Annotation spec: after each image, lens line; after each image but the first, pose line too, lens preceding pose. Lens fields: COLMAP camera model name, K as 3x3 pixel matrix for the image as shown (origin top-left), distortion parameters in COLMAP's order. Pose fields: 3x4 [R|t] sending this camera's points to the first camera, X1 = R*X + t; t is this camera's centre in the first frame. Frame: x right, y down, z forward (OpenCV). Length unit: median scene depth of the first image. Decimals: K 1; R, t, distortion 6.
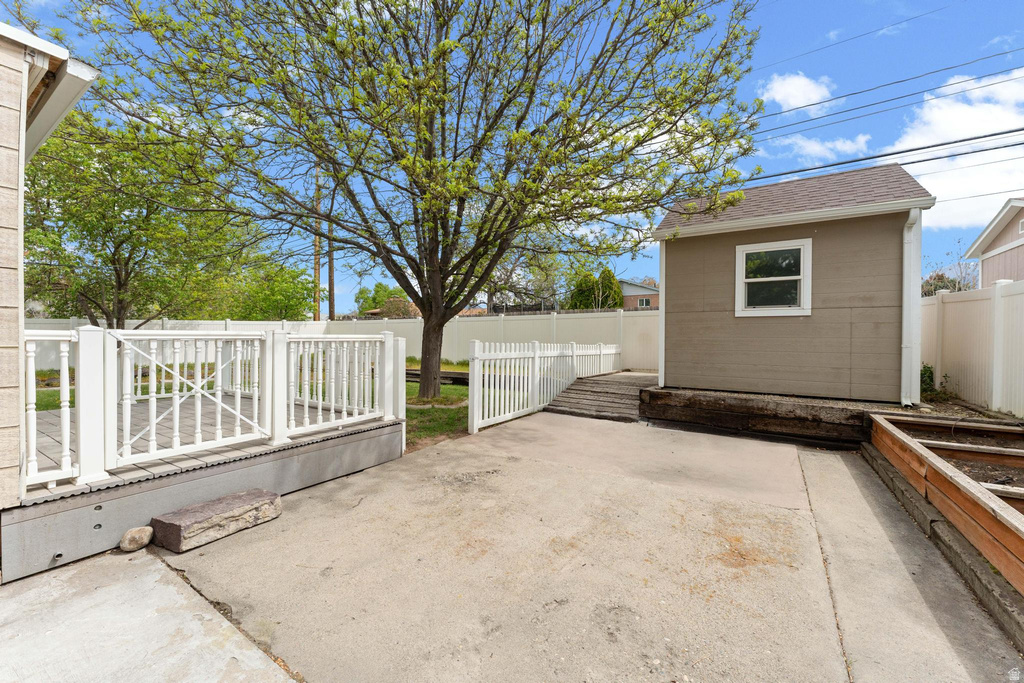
lens RADIAL K [[412.3, 0, 512.2], [0, 412.3, 341.9], [0, 0, 1]] dist [-0.003342, 0.000813]
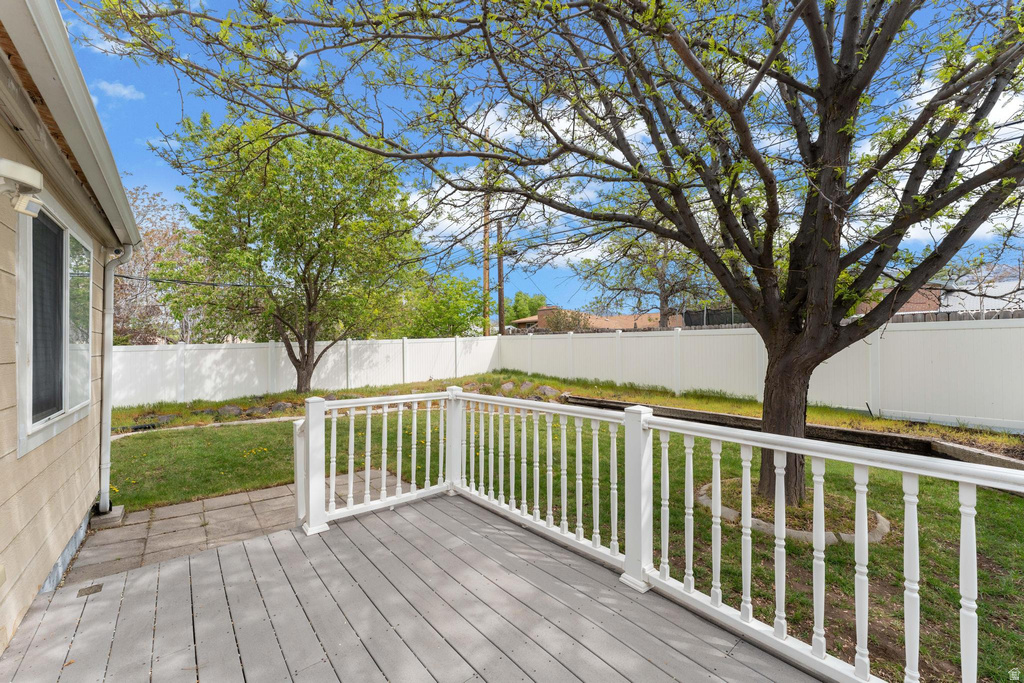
lens RADIAL K [[412.3, 0, 509.5], [0, 412.3, 343.7], [0, 0, 1]] dist [-0.003342, 0.000813]
pose [[0.950241, -0.009413, -0.311375, -0.219866], [0.006096, 0.999914, -0.011625, -0.035643], [0.311457, 0.009148, 0.950216, 0.238674]]
